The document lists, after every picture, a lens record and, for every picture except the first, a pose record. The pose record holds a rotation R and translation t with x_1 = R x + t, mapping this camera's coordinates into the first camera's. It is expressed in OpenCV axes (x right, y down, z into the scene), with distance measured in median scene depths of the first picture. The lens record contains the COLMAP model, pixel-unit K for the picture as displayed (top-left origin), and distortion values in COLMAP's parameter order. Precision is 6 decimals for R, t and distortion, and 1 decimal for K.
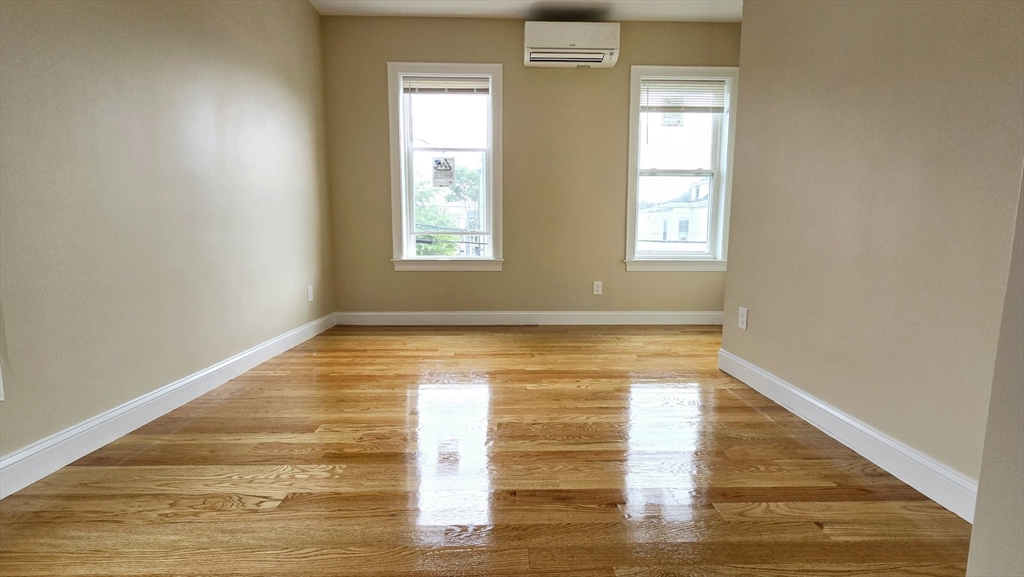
lens RADIAL K [[485.9, 0, 515.0], [0, 485.9, 291.1], [0, 0, 1]] dist [0.006849, 0.000168]
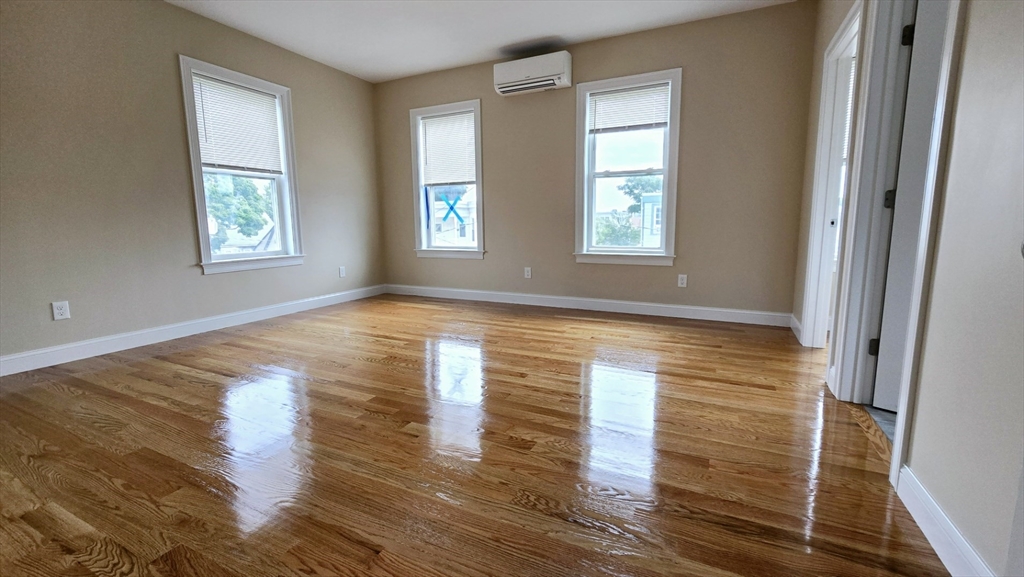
lens RADIAL K [[433.2, 0, 502.8], [0, 433.2, 281.7], [0, 0, 1]] dist [-0.001344, 0.000193]
pose [[0.889567, 0.046659, -0.454416, 0.534738], [-0.046501, 0.998852, 0.011530, 0.002711], [0.454432, 0.010874, 0.890715, 0.003466]]
